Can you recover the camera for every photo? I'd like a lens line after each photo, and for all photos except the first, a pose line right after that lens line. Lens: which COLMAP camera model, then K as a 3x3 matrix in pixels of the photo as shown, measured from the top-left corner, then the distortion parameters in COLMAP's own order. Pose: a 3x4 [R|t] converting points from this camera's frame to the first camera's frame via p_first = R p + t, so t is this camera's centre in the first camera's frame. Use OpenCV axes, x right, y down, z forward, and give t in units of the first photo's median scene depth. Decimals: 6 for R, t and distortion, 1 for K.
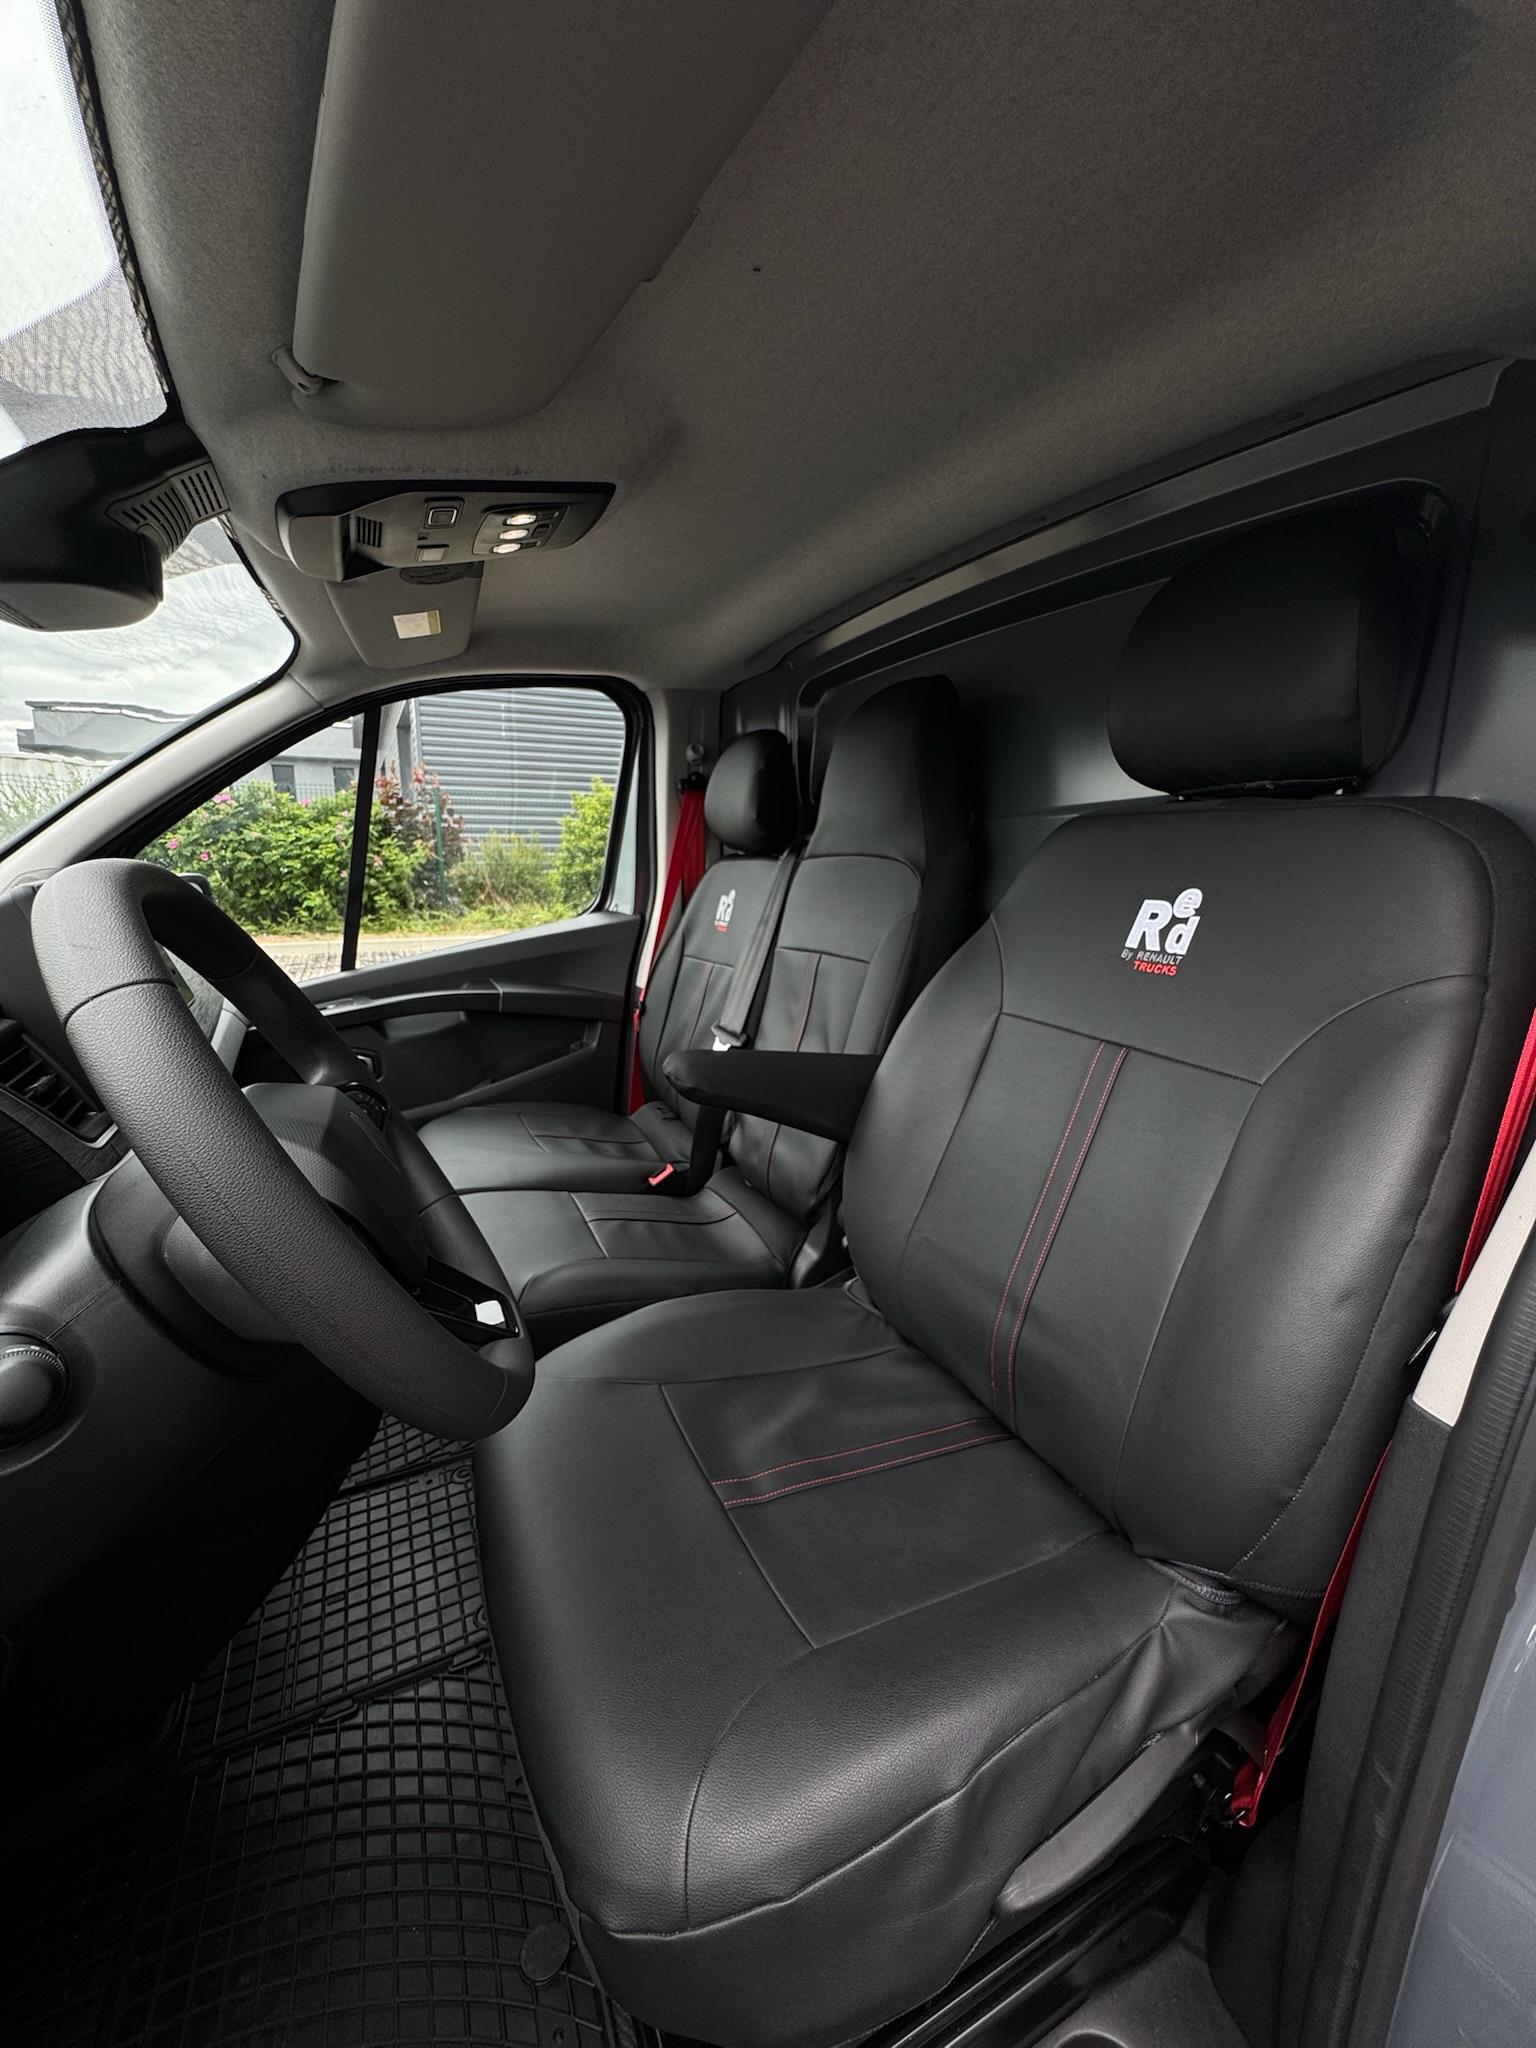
lens RADIAL K [[840.6, 0, 768.0], [0, 840.6, 1024.0], [0, 0, 1]] dist [-0.002555, -0.000151]
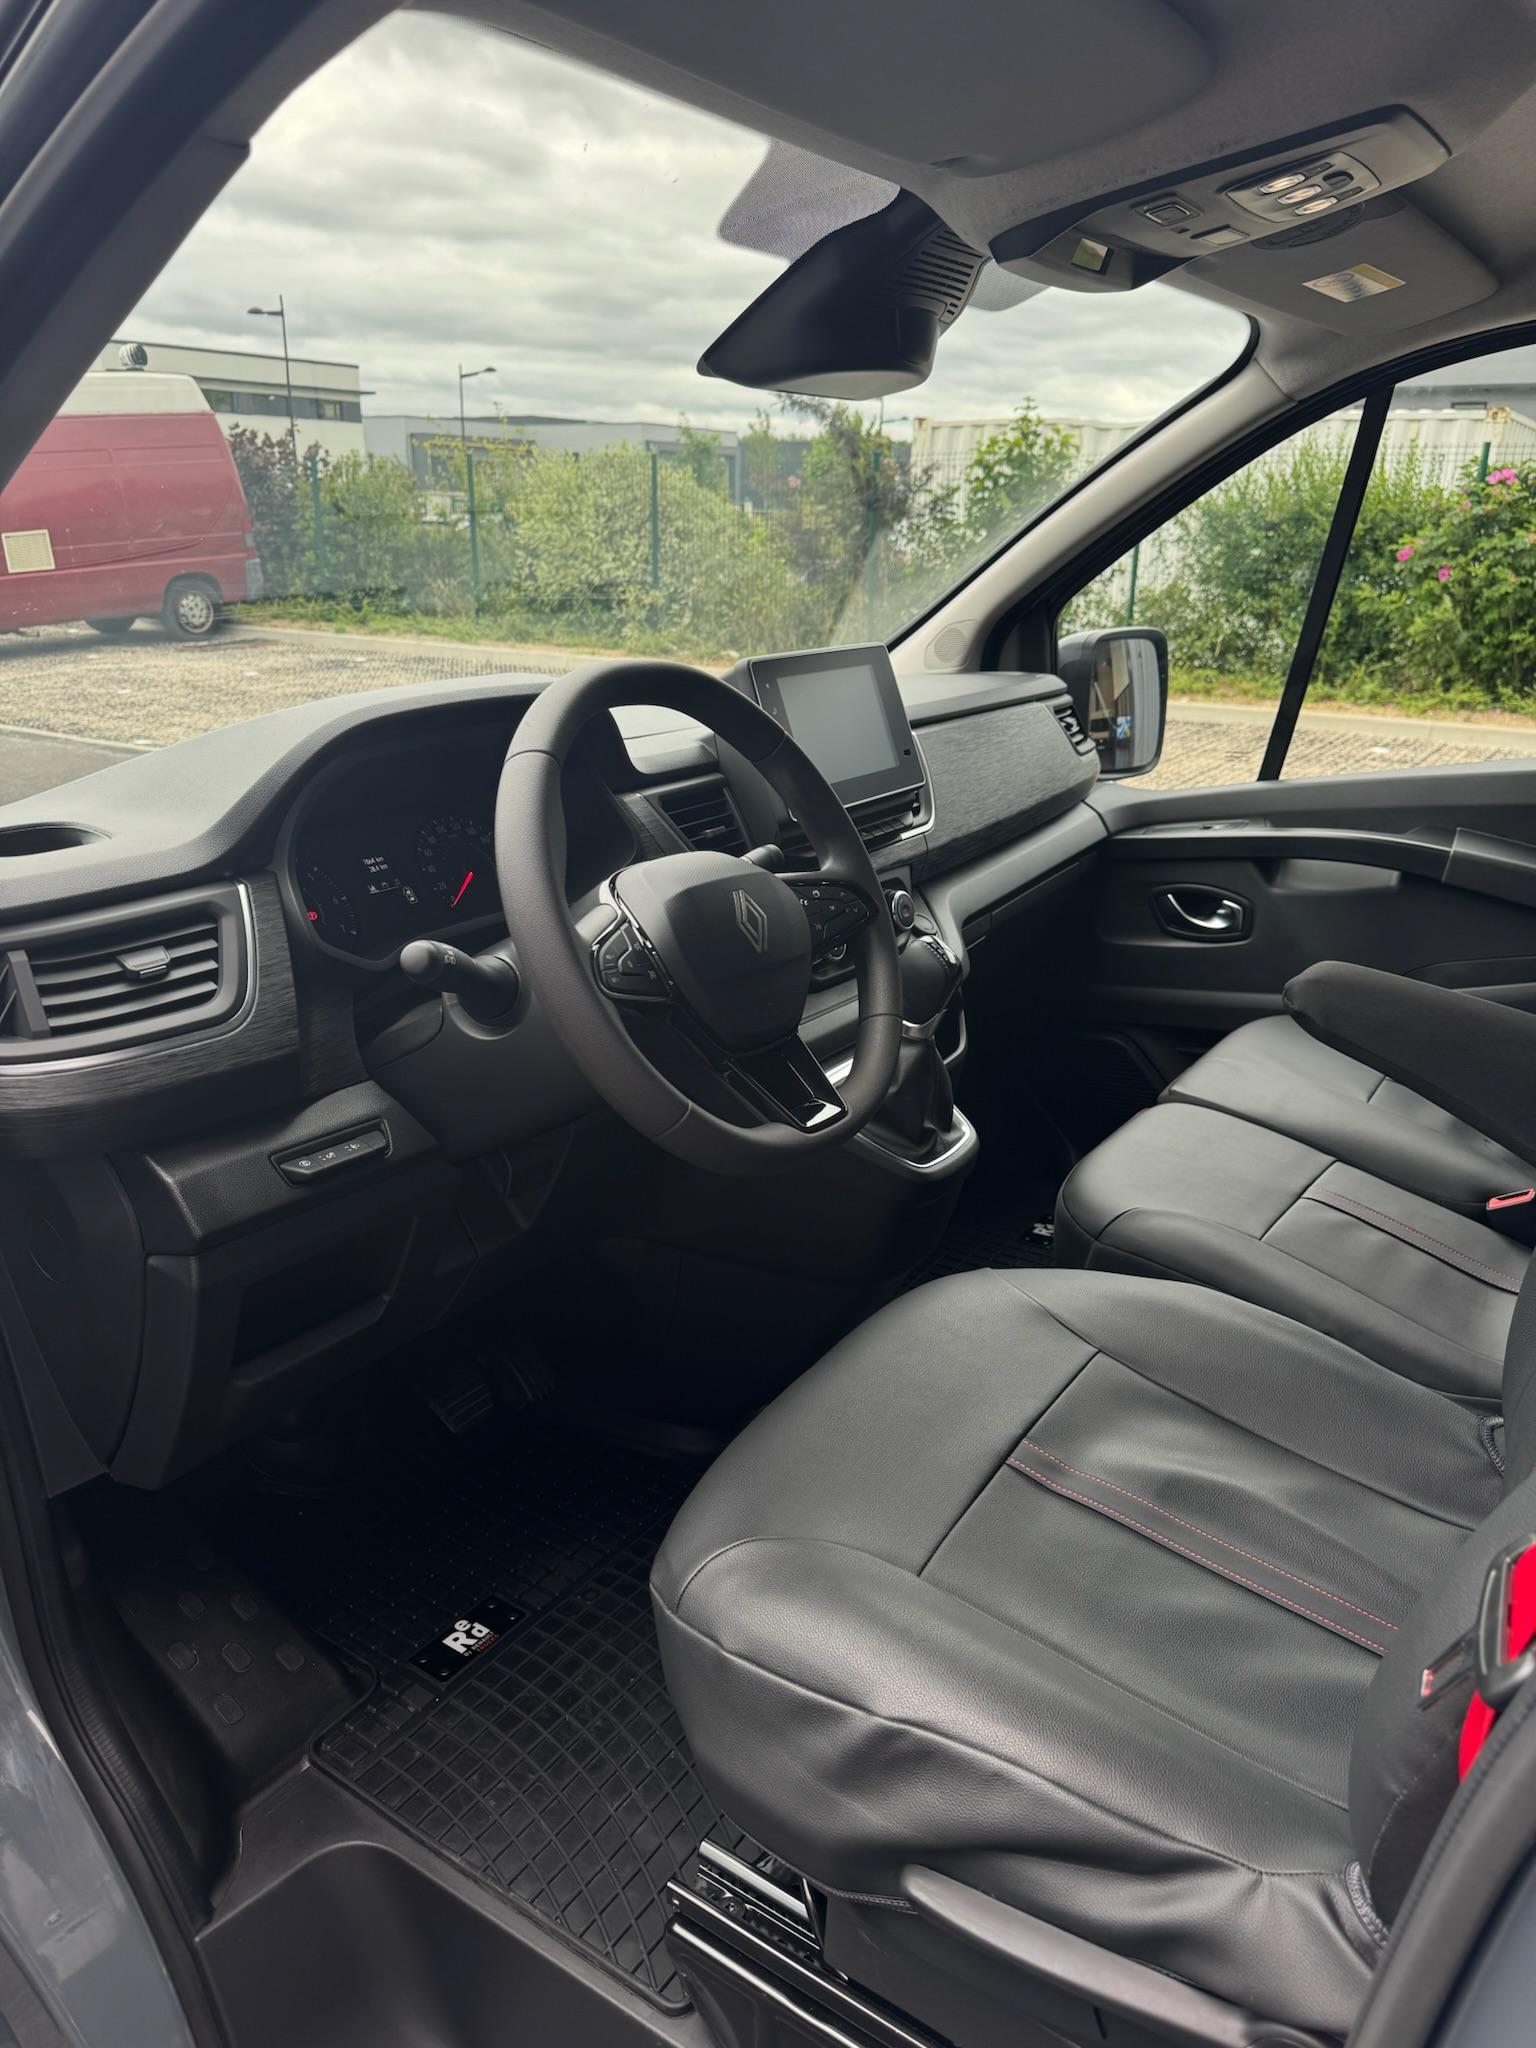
lens RADIAL K [[1540.2, 0, 768.0], [0, 1540.2, 1024.0], [0, 0, 1]] dist [0.060327, -0.001028]
pose [[0.487692, 0.282422, -0.826072, 0.443836], [-0.207359, 0.956623, 0.204636, -0.049420], [0.848032, 0.071494, 0.525100, -0.023050]]
